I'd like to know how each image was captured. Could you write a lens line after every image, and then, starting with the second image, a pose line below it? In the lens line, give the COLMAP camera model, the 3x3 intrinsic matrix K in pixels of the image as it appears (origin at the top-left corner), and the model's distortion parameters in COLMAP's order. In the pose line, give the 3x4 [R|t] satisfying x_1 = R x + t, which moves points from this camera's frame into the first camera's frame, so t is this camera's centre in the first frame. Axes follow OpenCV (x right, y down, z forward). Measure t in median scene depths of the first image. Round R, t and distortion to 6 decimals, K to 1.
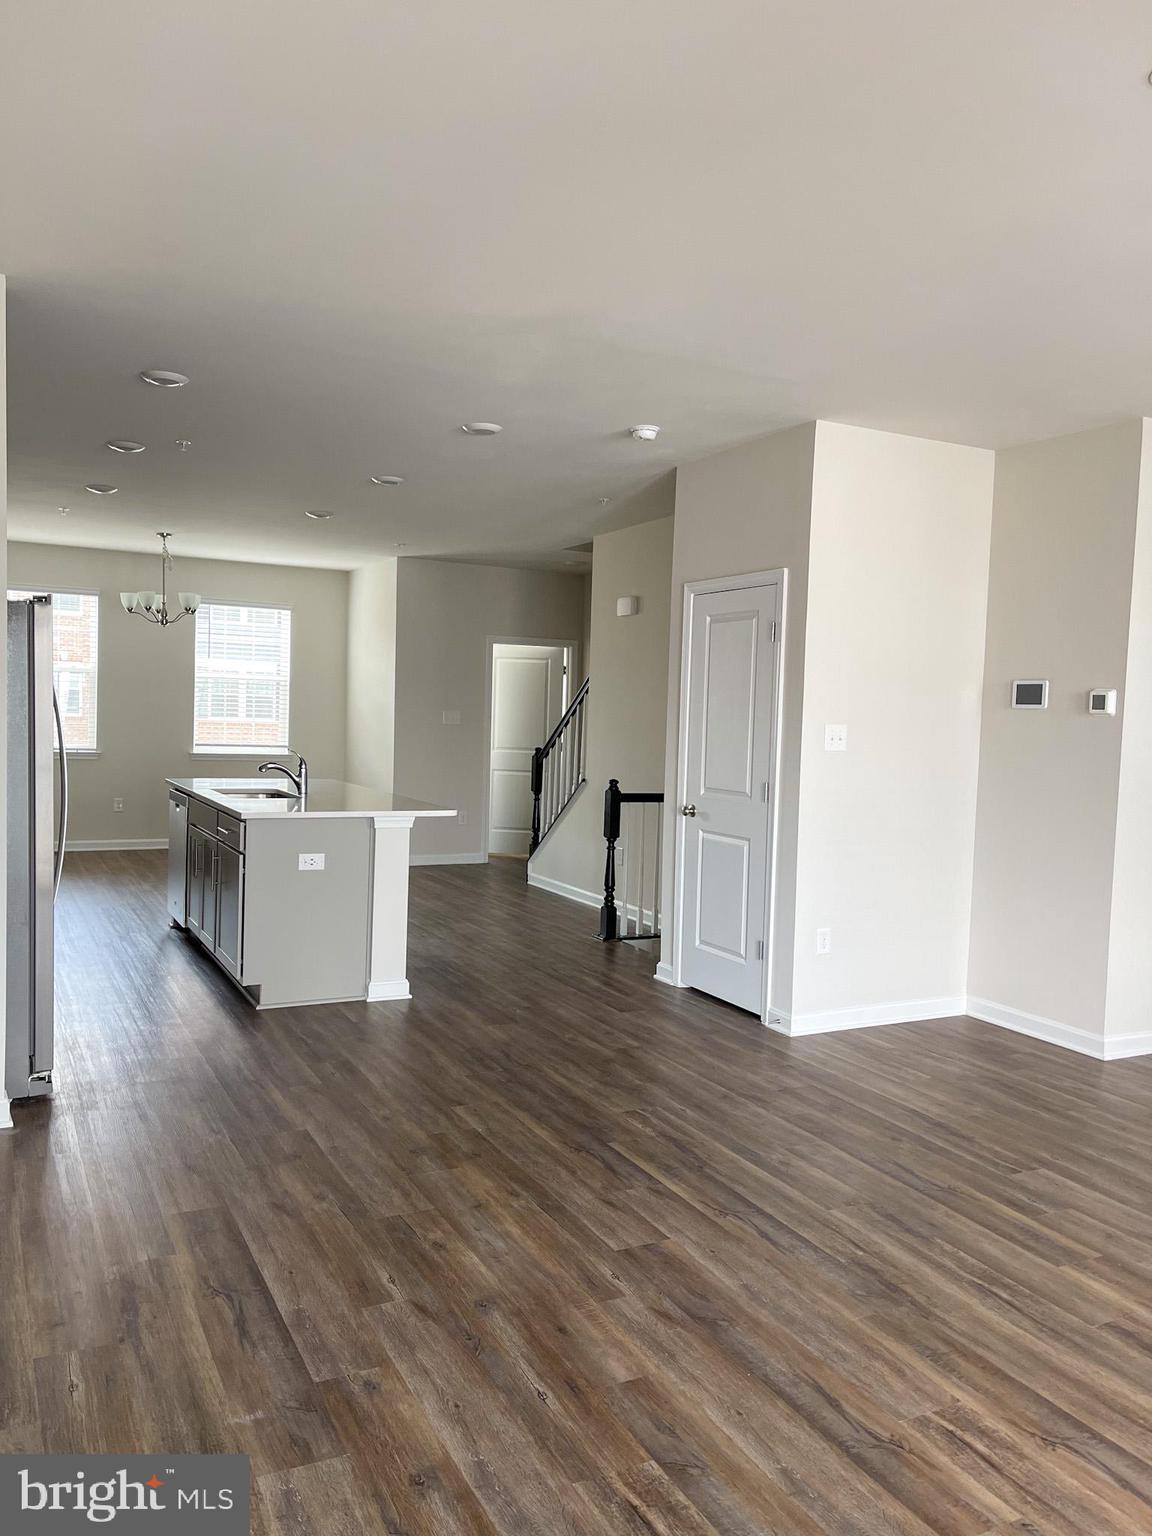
lens RADIAL K [[1171.1, 0, 576.8], [0, 1171.1, 776.2], [0, 0, 1]] dist [0.058009, -0.072985]
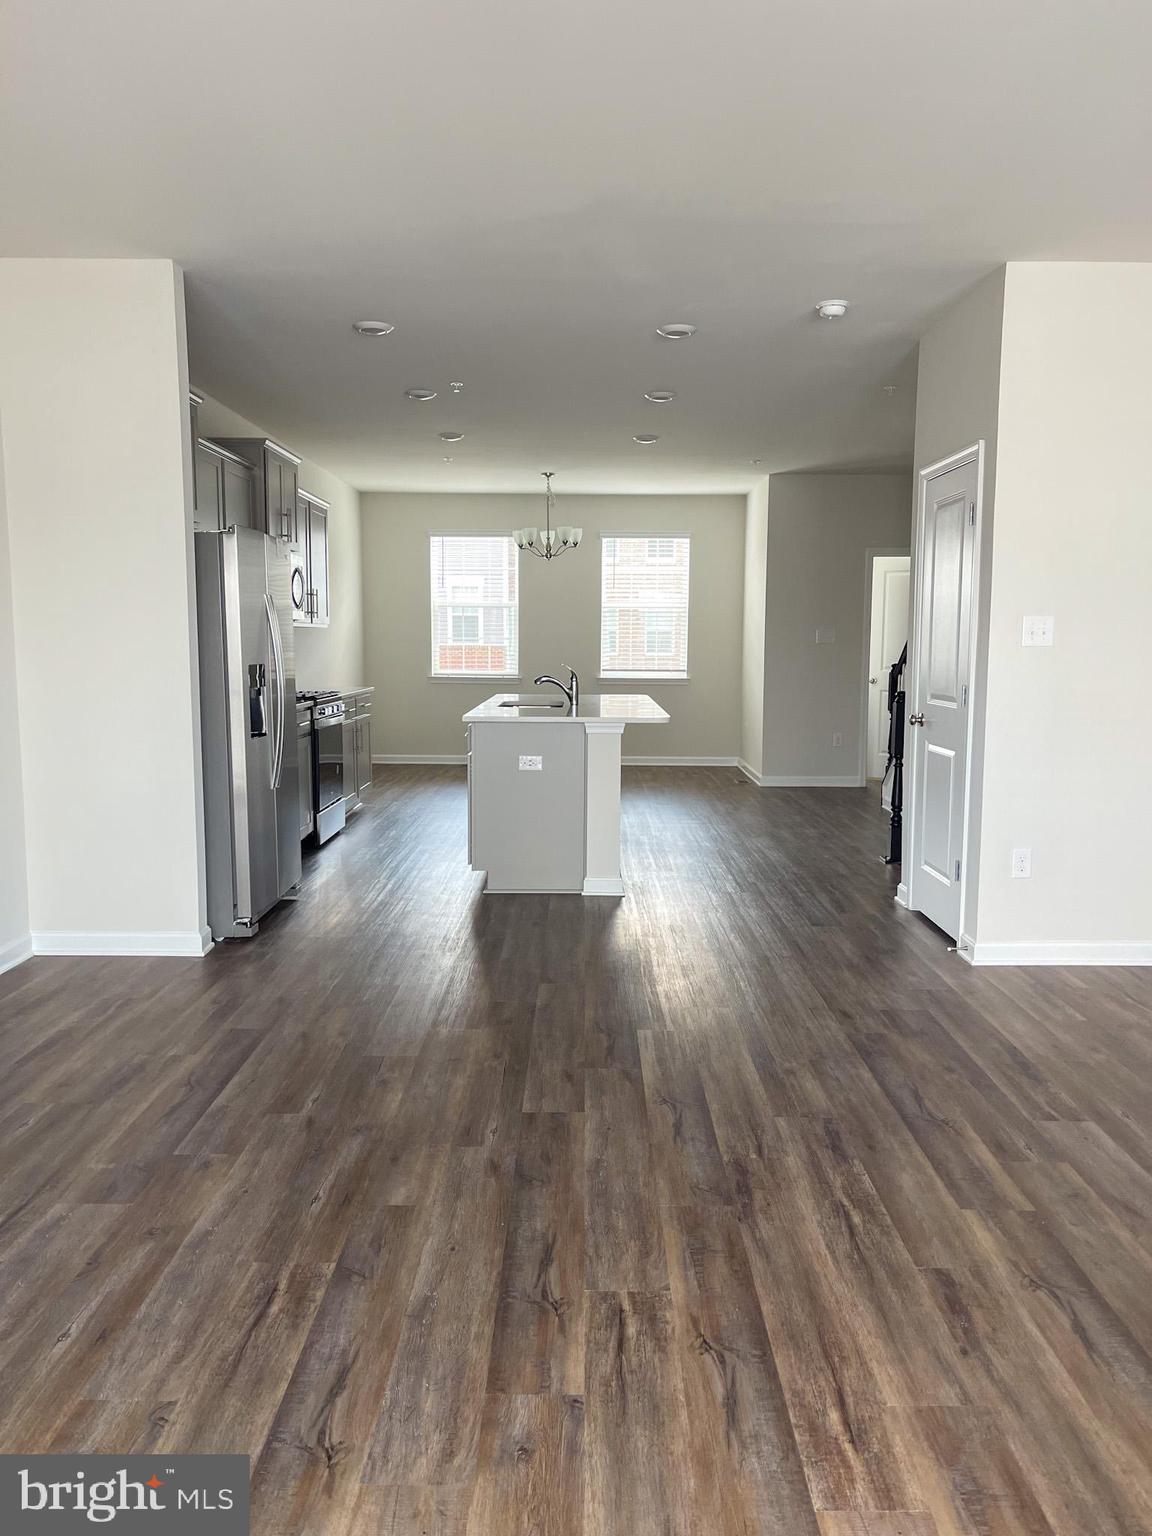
lens RADIAL K [[1171.1, 0, 582.3], [0, 1171.1, 772.7], [0, 0, 1]] dist [0.058009, -0.072985]
pose [[0.887857, 0.024542, -0.459465, 0.309104], [-0.001837, 0.998758, 0.049798, 0.027443], [0.460116, -0.043369, 0.886799, 0.061826]]
